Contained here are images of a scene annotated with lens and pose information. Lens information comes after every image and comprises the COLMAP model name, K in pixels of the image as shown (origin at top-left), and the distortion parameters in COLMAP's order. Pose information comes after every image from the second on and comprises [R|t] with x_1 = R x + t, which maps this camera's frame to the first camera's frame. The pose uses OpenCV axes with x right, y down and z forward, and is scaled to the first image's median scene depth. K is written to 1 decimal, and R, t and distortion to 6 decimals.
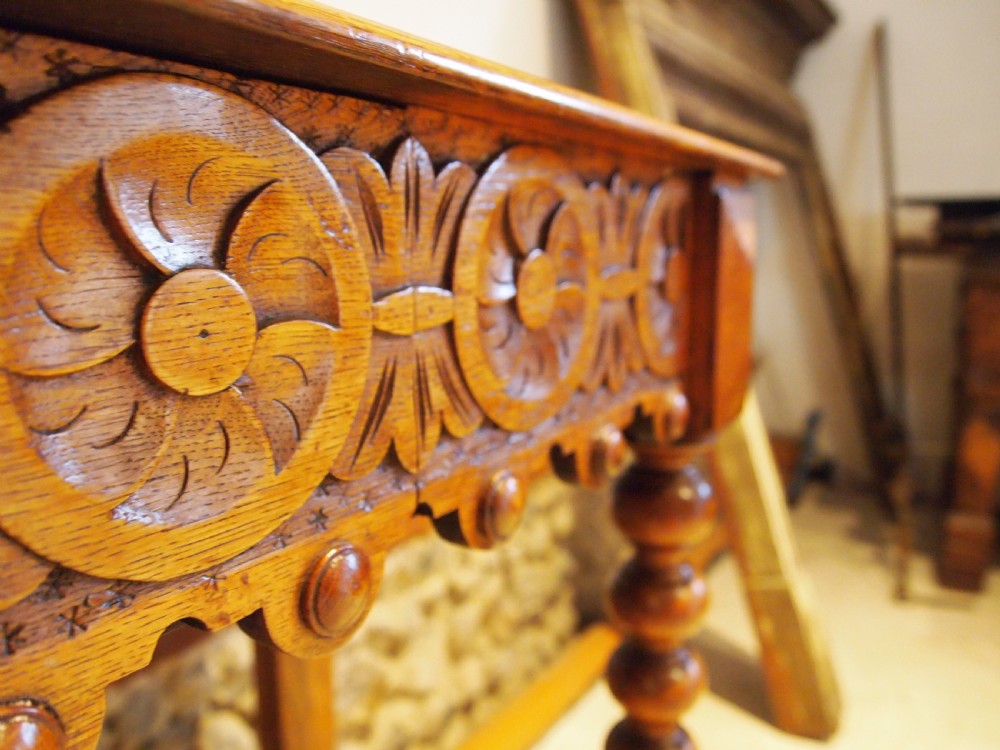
lens RADIAL K [[767.3, 0, 498.1], [0, 767.3, 381.1], [0, 0, 1]] dist [-0.050016, -0.003529]
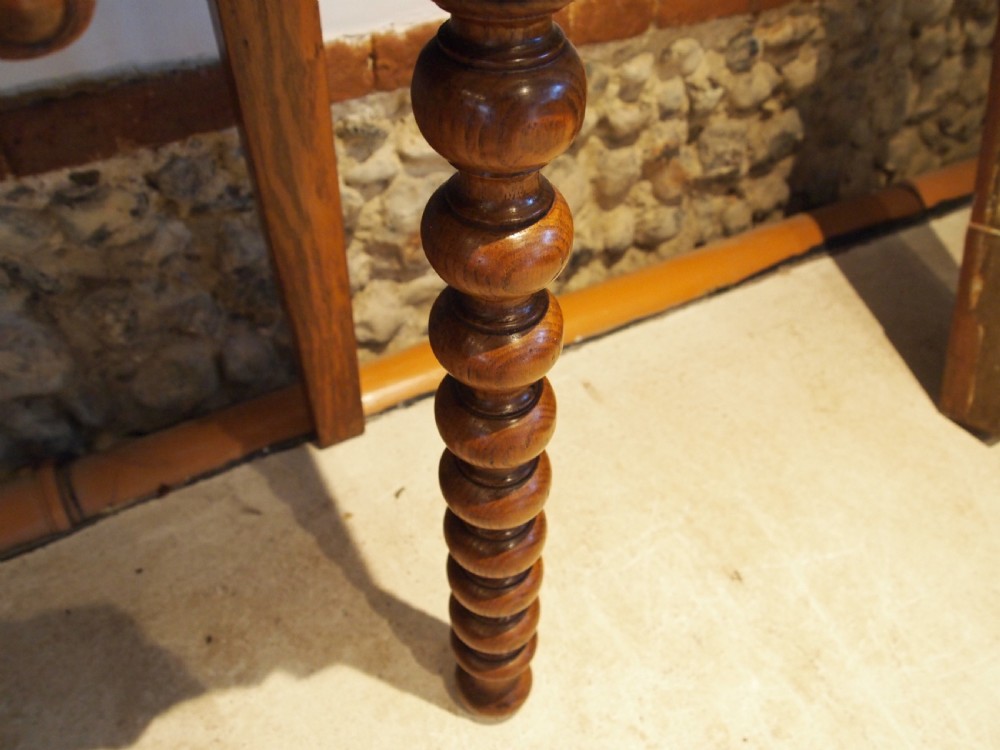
lens RADIAL K [[790.8, 0, 501.2], [0, 790.8, 377.4], [0, 0, 1]] dist [-0.048211, 0.001292]
pose [[0.884259, 0.351441, -0.307531, 0.528641], [-0.103480, 0.789613, 0.604816, -0.046400], [0.455388, -0.502991, 0.734590, 0.471993]]
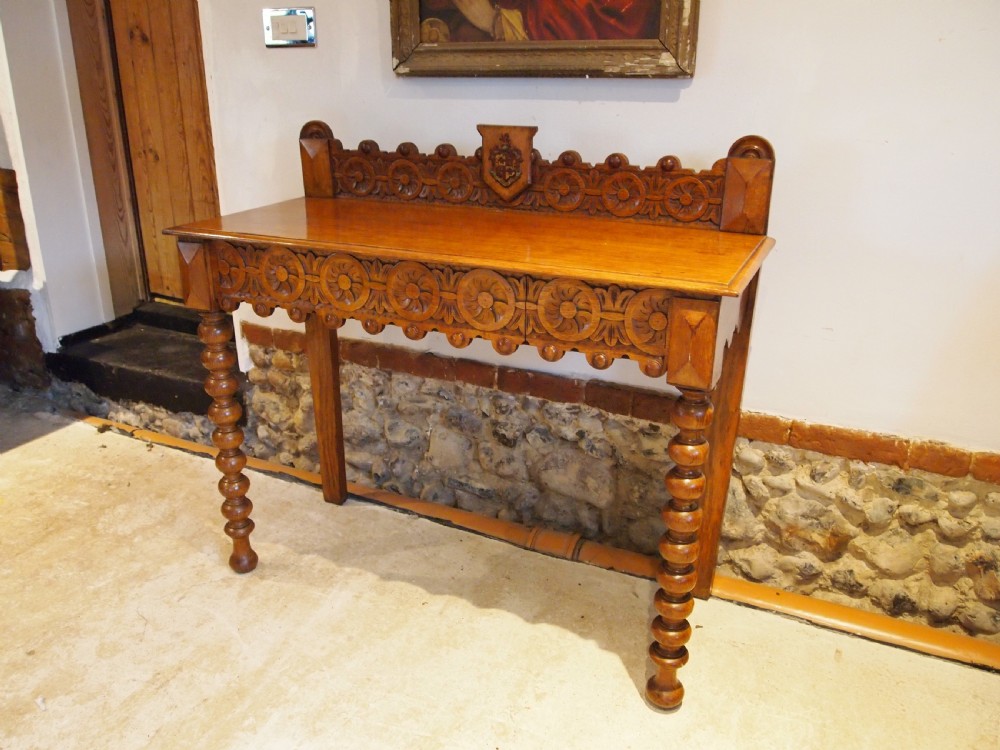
lens RADIAL K [[796.5, 0, 503.8], [0, 796.5, 378.1], [0, 0, 1]] dist [-0.047261, 0.003684]
pose [[0.148878, 0.355761, -0.922643, 2.658380], [-0.184510, 0.926649, 0.327533, -0.726750], [0.971489, 0.121475, 0.203599, -0.125025]]
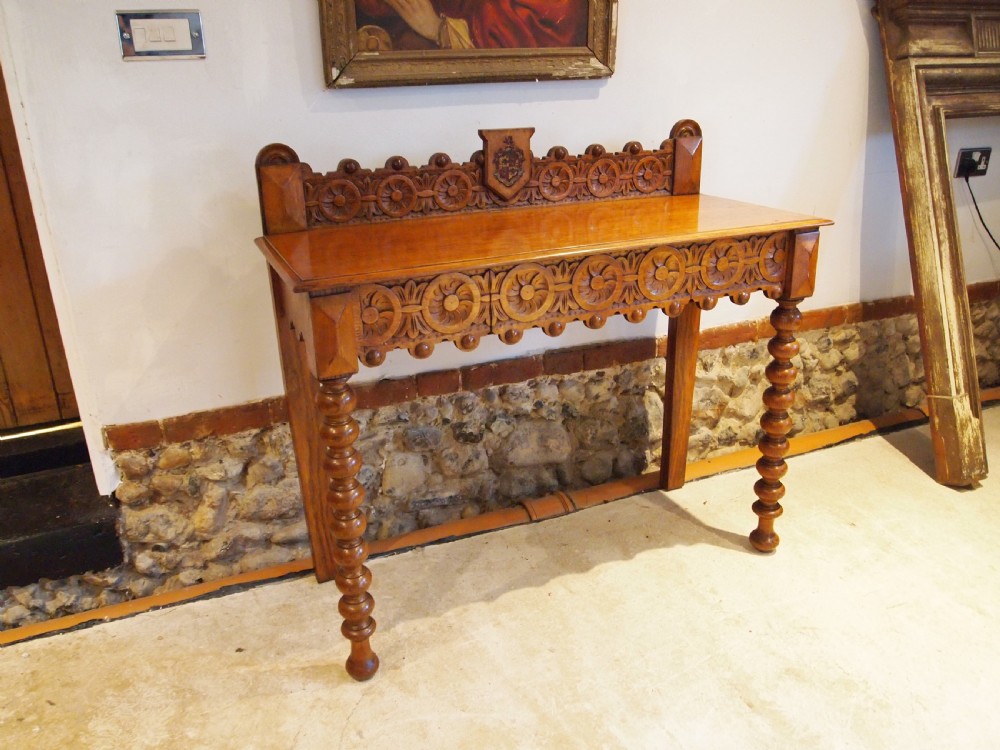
lens RADIAL K [[796.5, 0, 502.2], [0, 796.5, 377.8], [0, 0, 1]] dist [-0.047261, 0.003684]
pose [[0.841580, 0.172547, -0.511831, 1.081614], [-0.071855, 0.974945, 0.210522, -0.250670], [0.535332, -0.140394, 0.832892, -2.842450]]
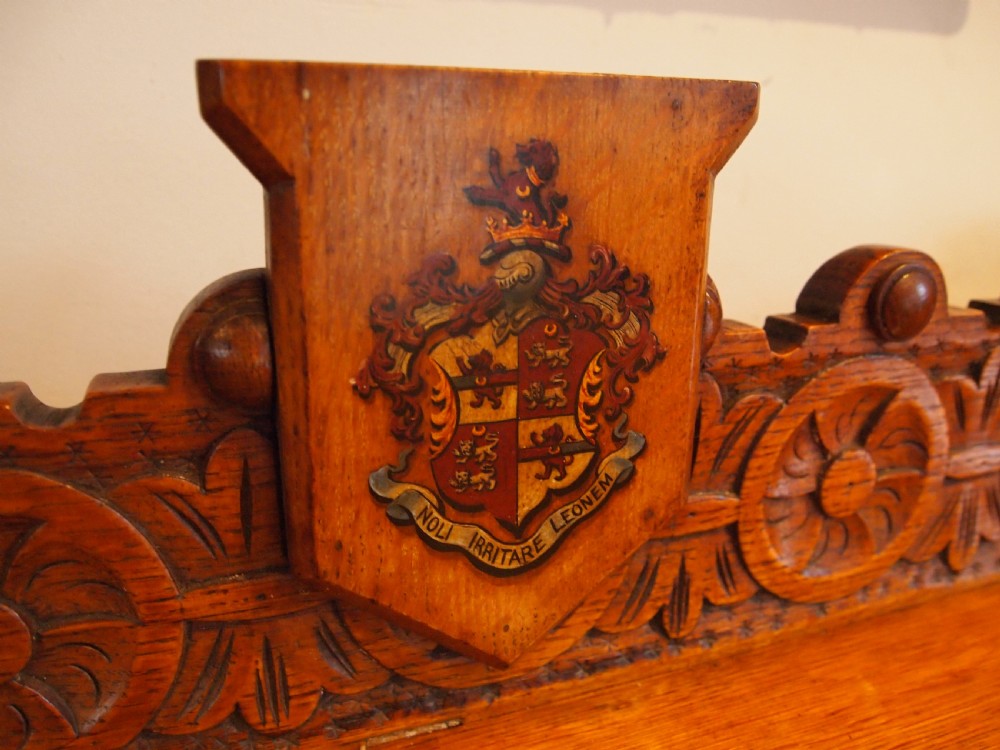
lens RADIAL K [[767.3, 0, 497.1], [0, 767.3, 376.5], [0, 0, 1]] dist [-0.050016, -0.003529]
pose [[0.800800, 0.148751, -0.580166, -0.798197], [-0.098371, 0.988179, 0.117582, -0.509195], [0.590798, -0.037088, 0.805966, 0.163854]]
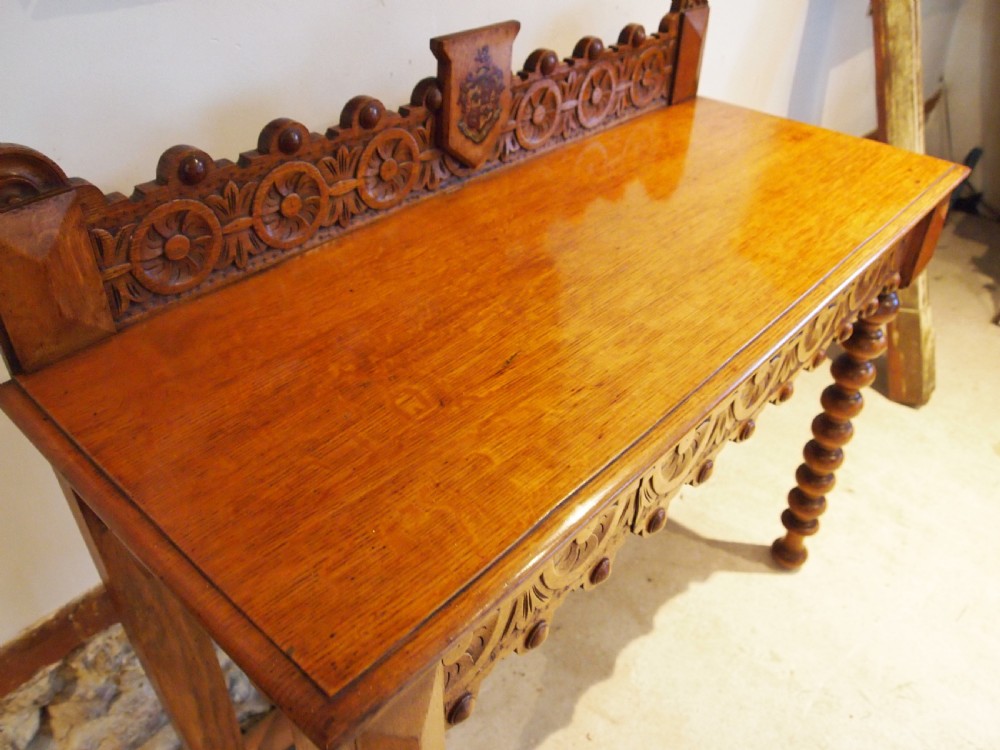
lens RADIAL K [[790.8, 0, 501.1], [0, 790.8, 377.5], [0, 0, 1]] dist [-0.048211, 0.001292]
pose [[0.988658, 0.105932, -0.106460, -0.696560], [-0.048469, 0.895986, 0.441430, -0.697831], [0.142148, -0.431263, 0.890958, -1.513623]]
